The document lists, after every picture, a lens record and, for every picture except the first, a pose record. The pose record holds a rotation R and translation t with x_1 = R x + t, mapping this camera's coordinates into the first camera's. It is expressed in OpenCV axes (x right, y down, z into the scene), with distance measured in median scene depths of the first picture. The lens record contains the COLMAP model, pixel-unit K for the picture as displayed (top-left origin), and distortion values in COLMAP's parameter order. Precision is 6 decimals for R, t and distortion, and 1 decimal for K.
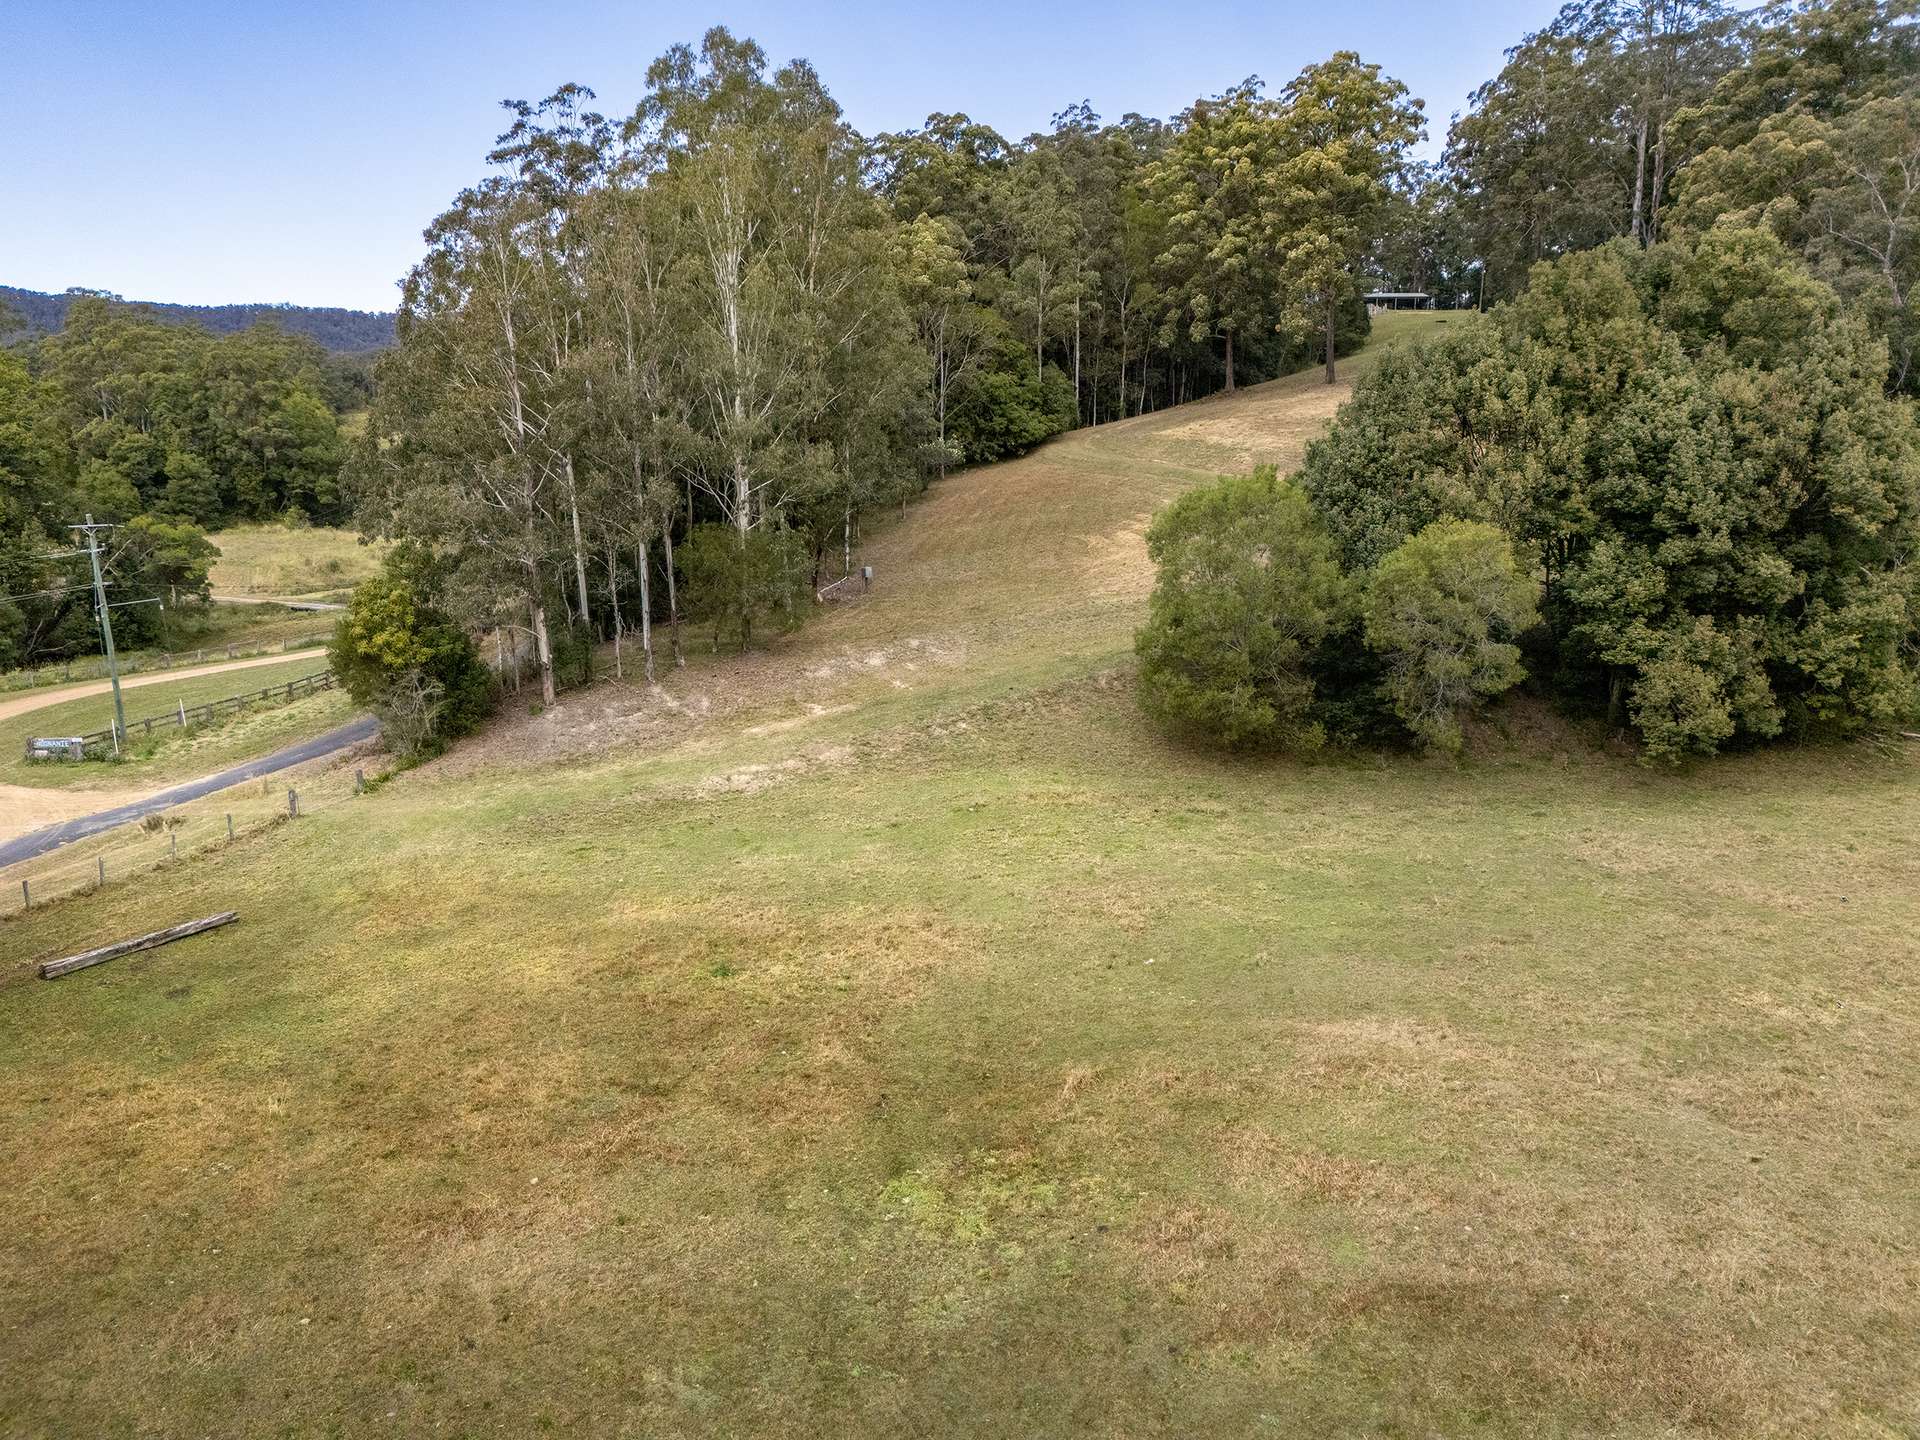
lens RADIAL K [[1396.1, 0, 963.2], [0, 1396.1, 714.9], [0, 0, 1]] dist [0.068216, -0.050904]
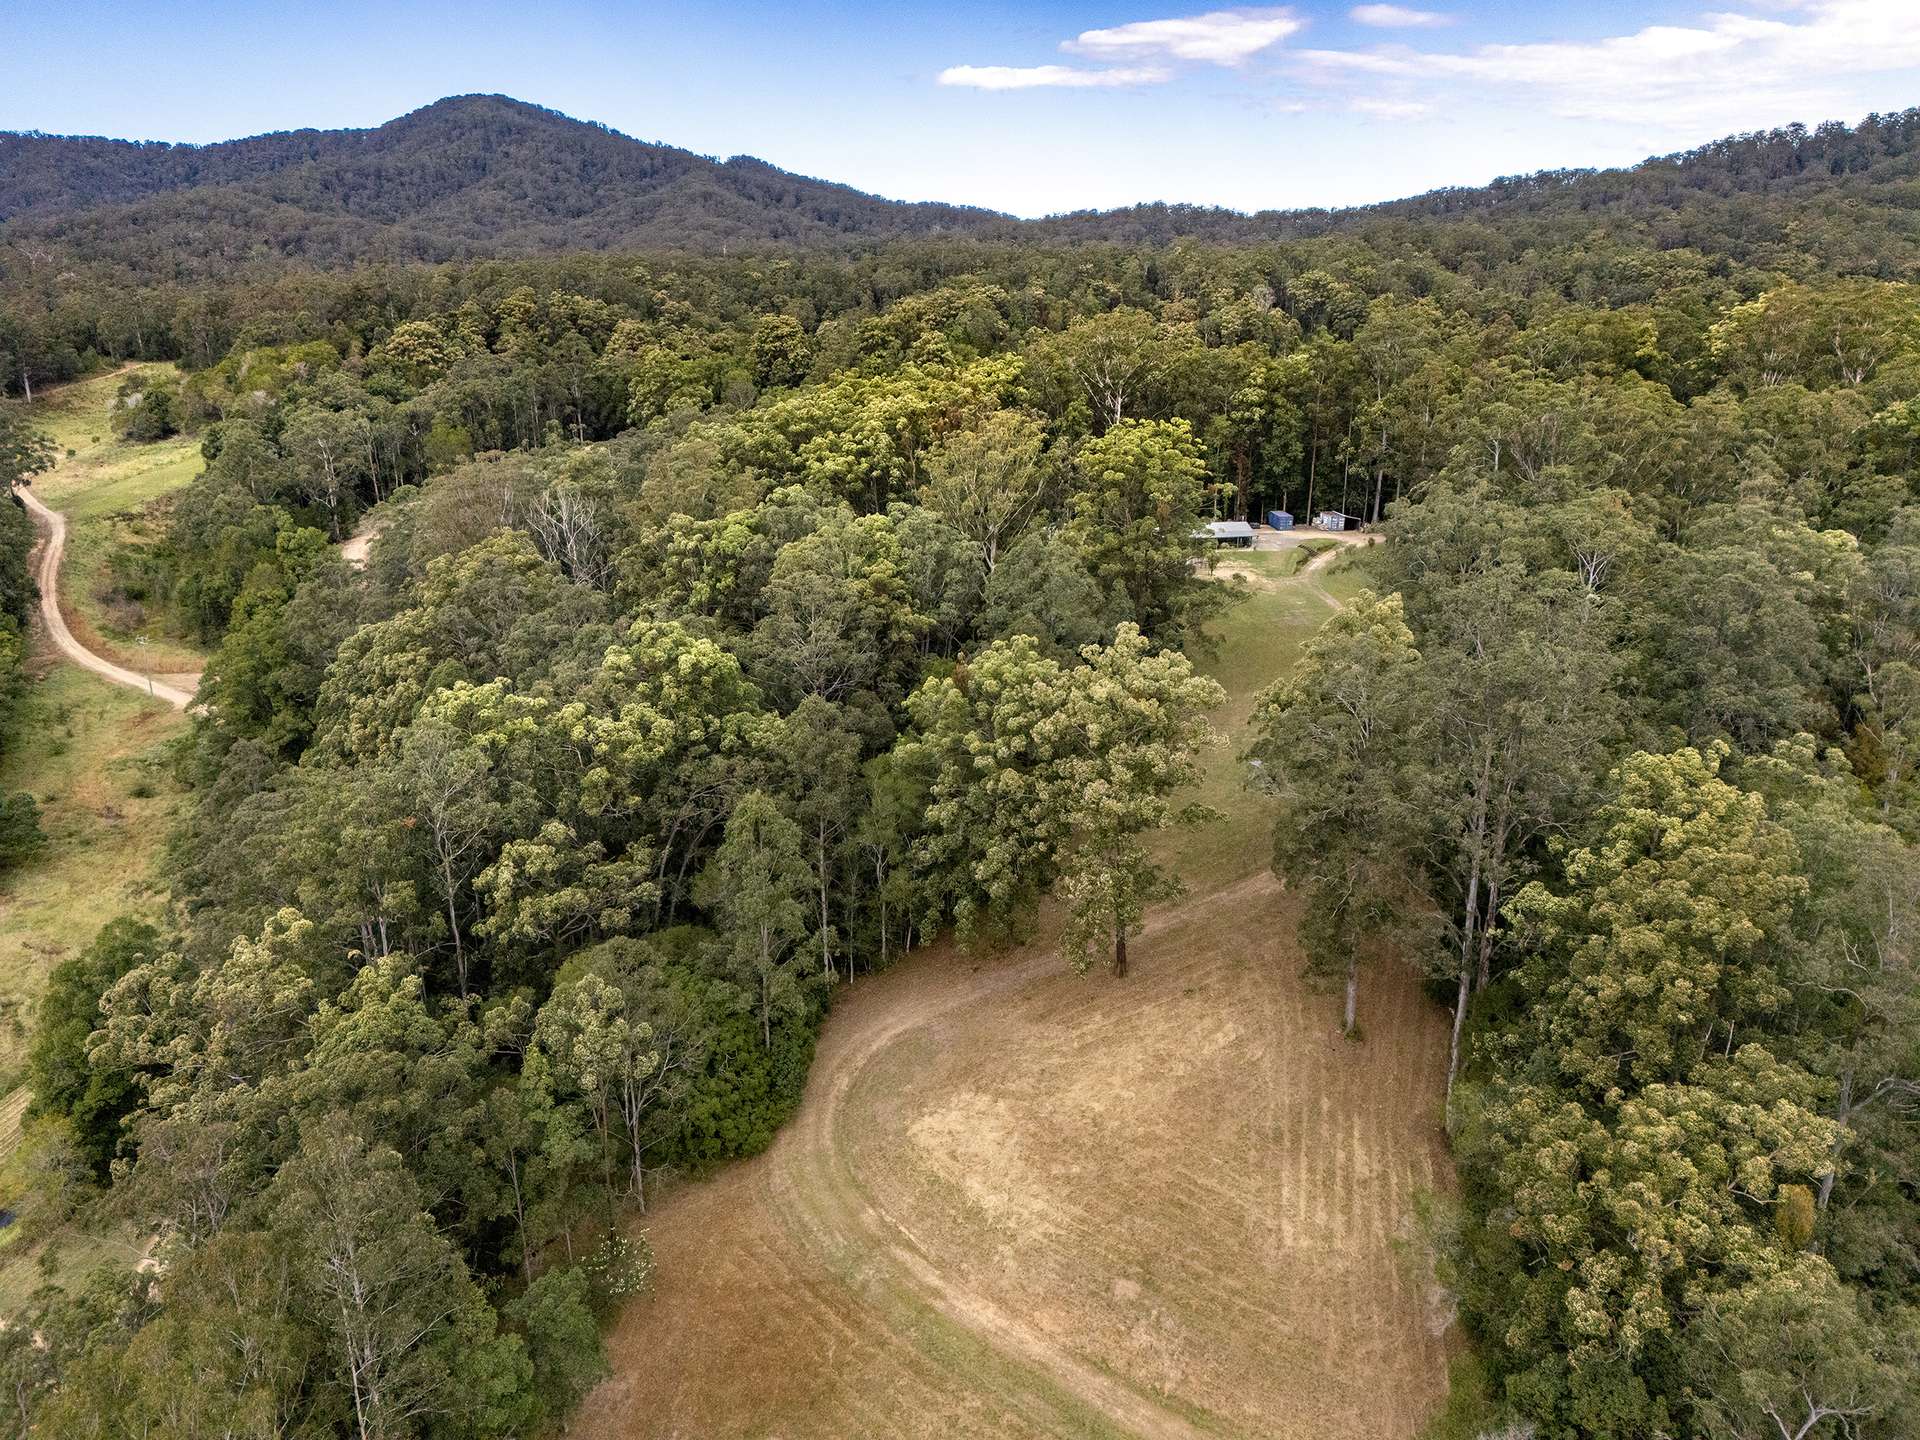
lens RADIAL K [[1396.1, 0, 960.2], [0, 1396.1, 721.2], [0, 0, 1]] dist [0.068216, -0.050904]
pose [[0.994692, -0.029045, 0.098717, 0.090299], [0.016355, 0.991767, 0.127009, -0.523260], [-0.101593, -0.124721, 0.986977, 0.205306]]
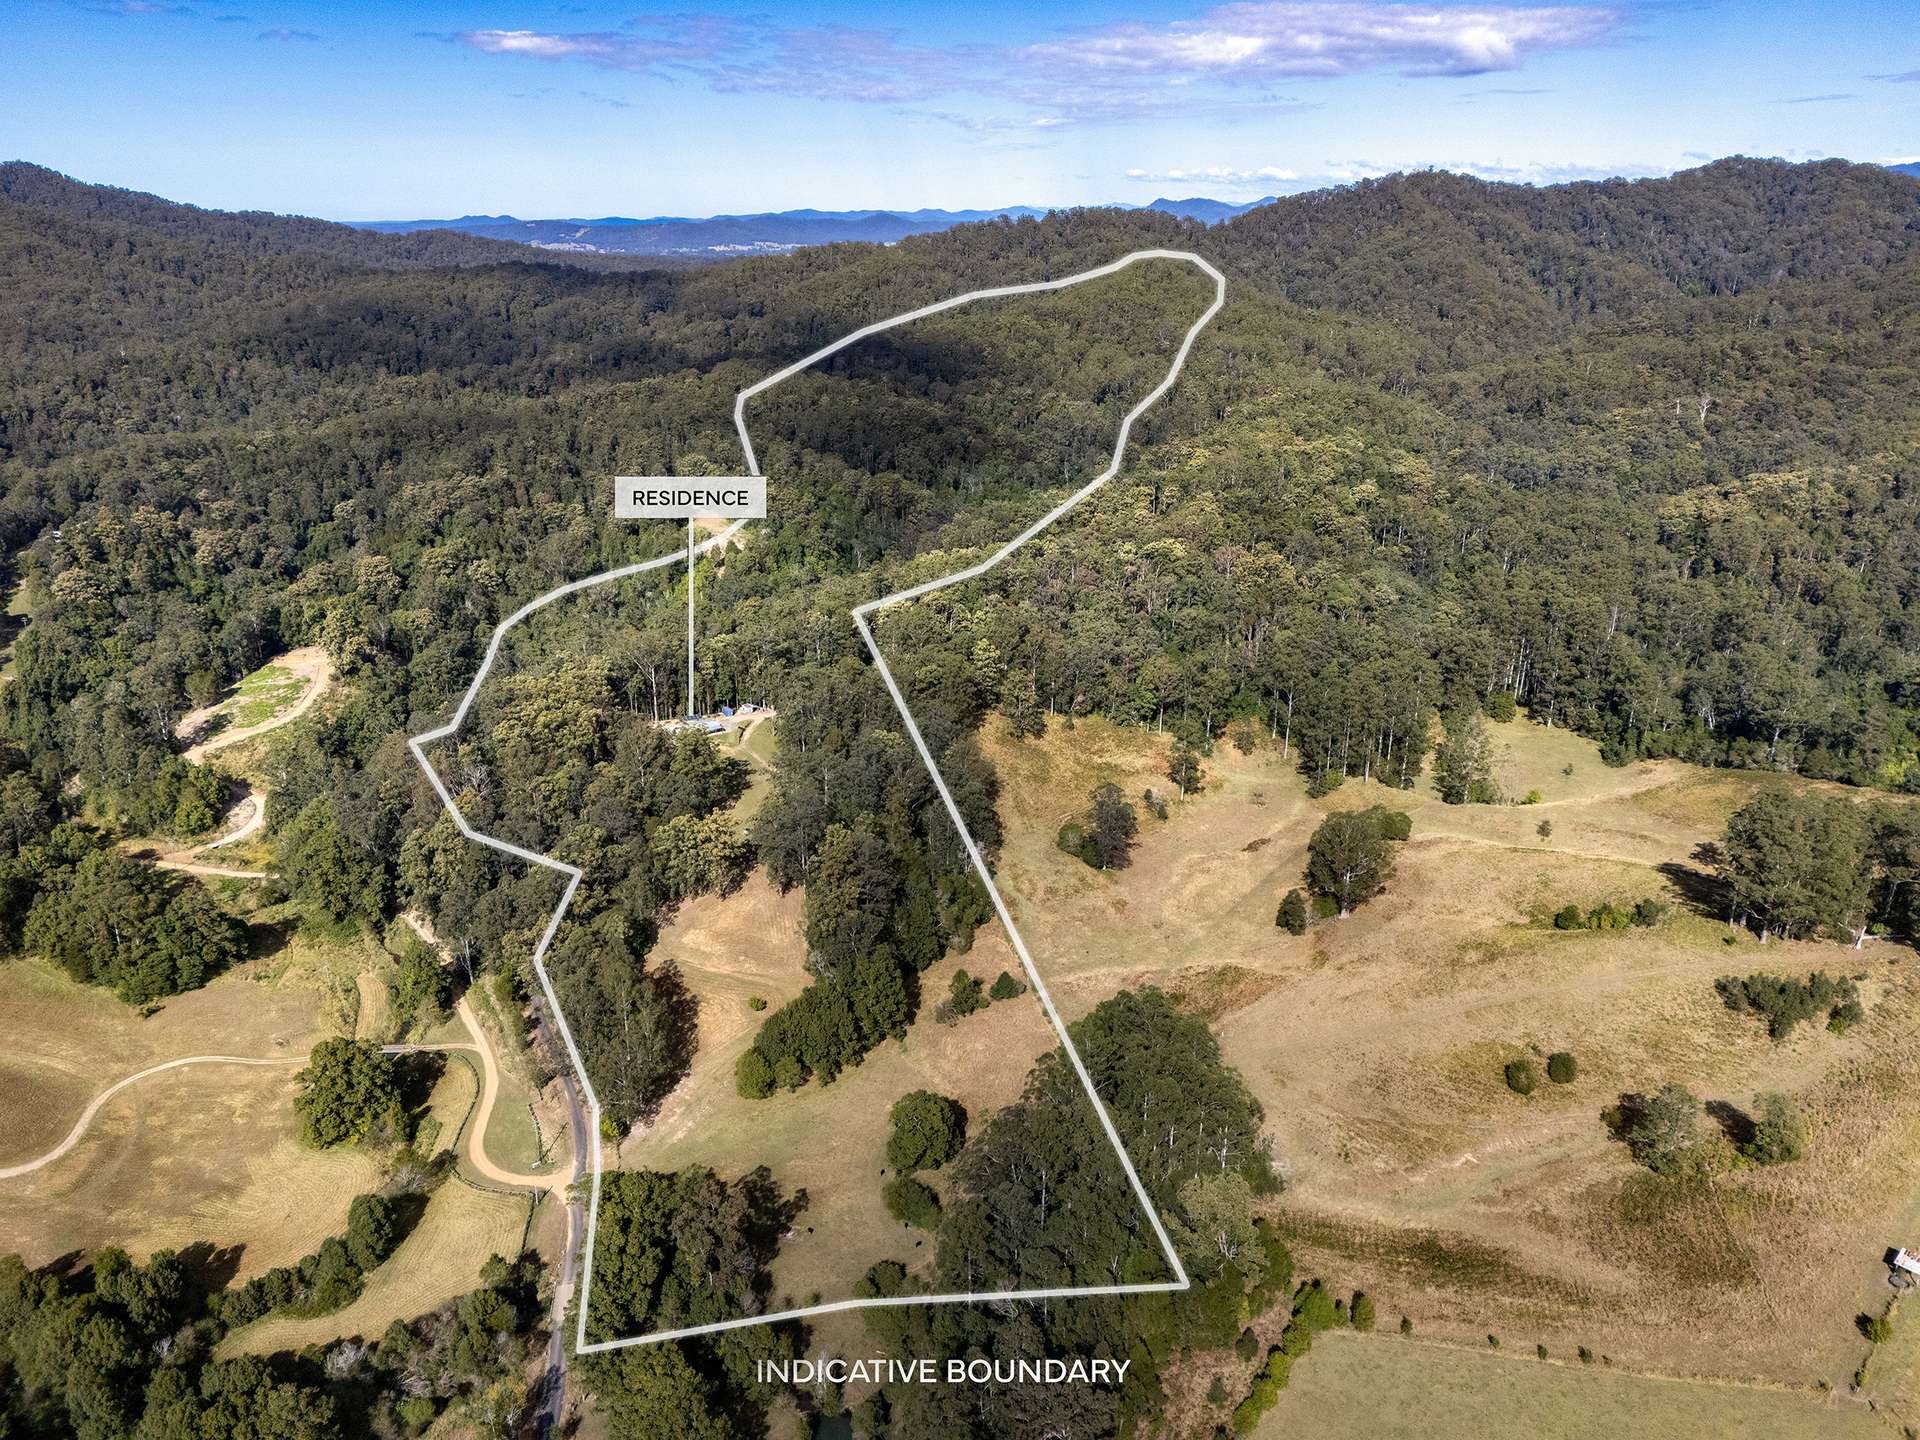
lens RADIAL K [[1396.1, 0, 964.2], [0, 1396.1, 700.4], [0, 0, 1]] dist [0.068216, -0.050904]
pose [[0.852672, -0.164737, 0.495794, -0.824028], [0.092359, 0.981569, 0.167306, -1.220590], [-0.514217, -0.096866, 0.852172, -2.077243]]
